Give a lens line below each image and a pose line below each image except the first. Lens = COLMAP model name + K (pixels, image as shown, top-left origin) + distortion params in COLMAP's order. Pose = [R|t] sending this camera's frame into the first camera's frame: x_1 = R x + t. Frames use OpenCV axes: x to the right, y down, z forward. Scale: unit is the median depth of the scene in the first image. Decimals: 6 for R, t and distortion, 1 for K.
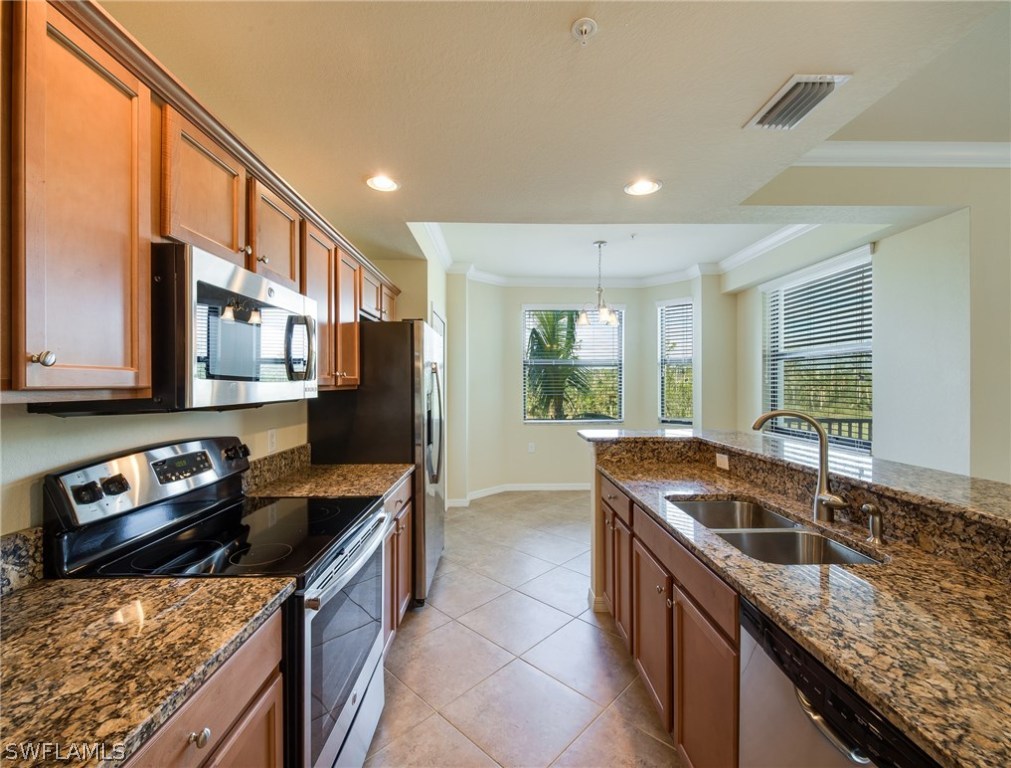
lens RADIAL K [[433.5, 0, 505.5], [0, 433.5, 384.0], [0, 0, 1]] dist [-0.001686, -0.000311]
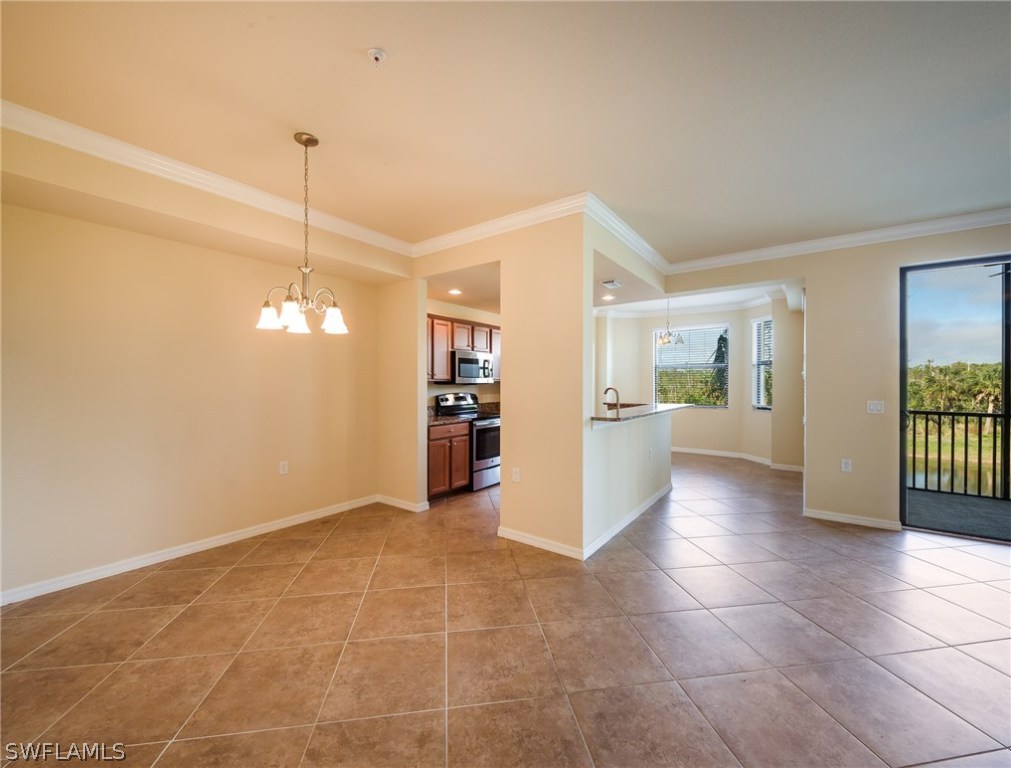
lens RADIAL K [[400.8, 0, 506.9], [0, 400.8, 380.3], [0, 0, 1]] dist [-0.000978, -0.000773]
pose [[0.796747, 0.000451, -0.604313, 1.063548], [-0.002776, 0.999992, -0.002913, 0.014936], [0.604306, 0.003998, 0.796742, -0.982099]]
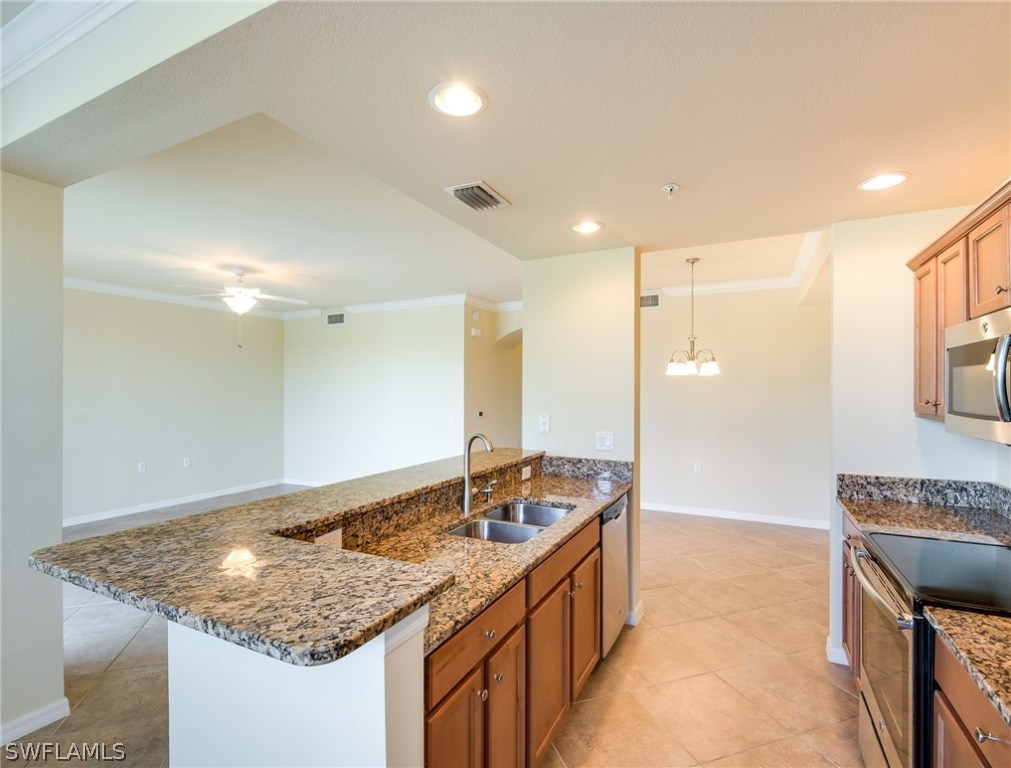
lens RADIAL K [[484.1, 0, 506.3], [0, 484.1, 390.4], [0, 0, 1]] dist [-0.000781, -0.000414]
pose [[-0.887935, 0.002782, 0.459961, -0.047786], [0.002436, 0.999996, -0.001346, -0.039182], [-0.459962, -0.000075, -0.887938, 1.371442]]
